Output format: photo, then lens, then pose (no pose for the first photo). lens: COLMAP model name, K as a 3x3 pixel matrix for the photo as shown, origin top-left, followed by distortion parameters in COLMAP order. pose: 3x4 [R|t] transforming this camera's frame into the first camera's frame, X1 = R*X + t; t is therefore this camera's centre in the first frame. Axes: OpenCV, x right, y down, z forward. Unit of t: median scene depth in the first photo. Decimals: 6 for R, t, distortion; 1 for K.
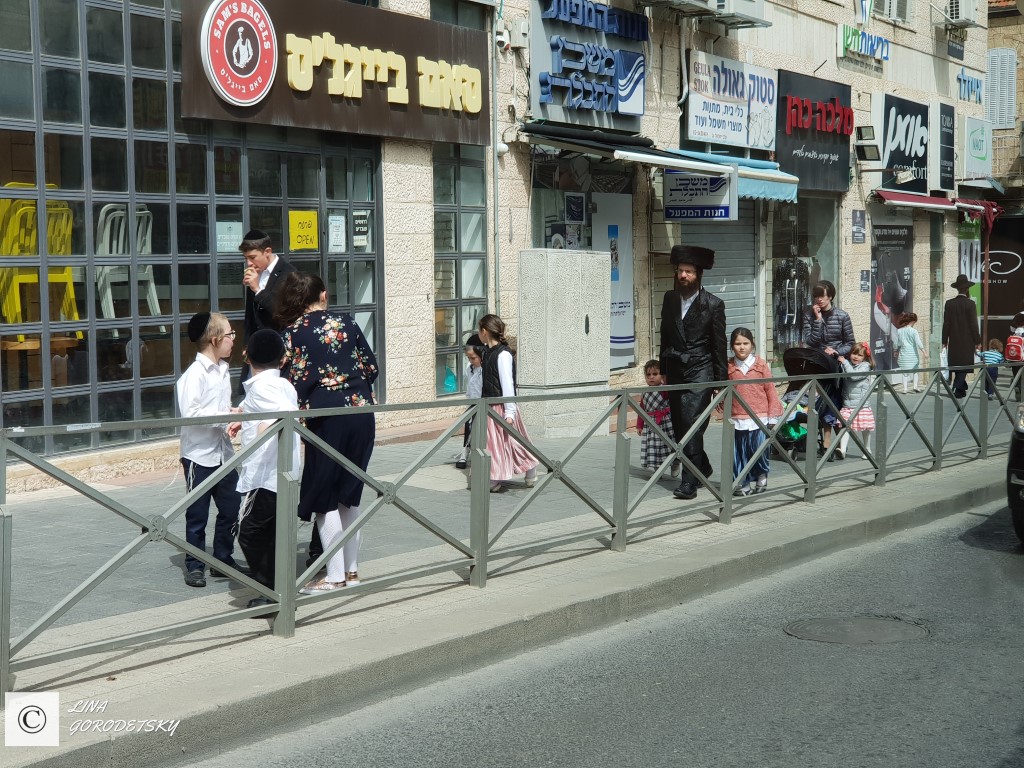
lens RADIAL K [[1631.2, 0, 512.0], [0, 1631.2, 384.0], [0, 0, 1]] dist [0.319046, -2.125998]
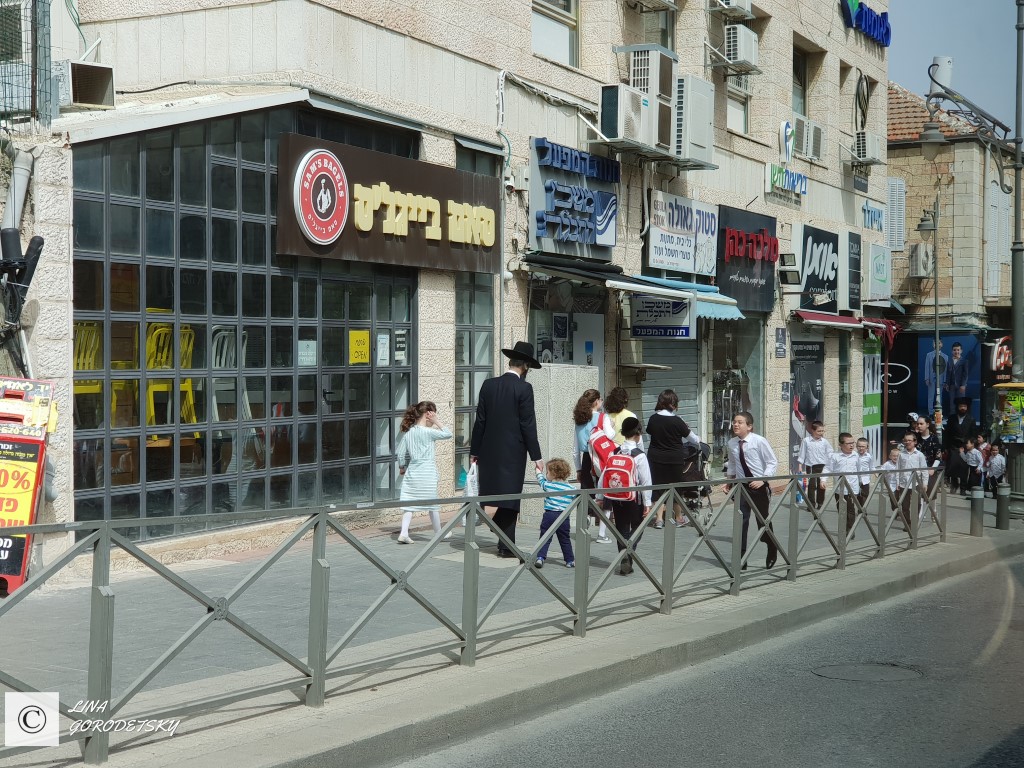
lens RADIAL K [[1594.8, 0, 513.4], [0, 1594.8, 399.0], [0, 0, 1]] dist [0.104874, -0.888867]
pose [[0.997882, 0.012443, 0.063850, -0.069882], [-0.009050, 0.998545, -0.053158, 0.002396], [-0.064418, 0.052468, 0.996543, -0.110704]]
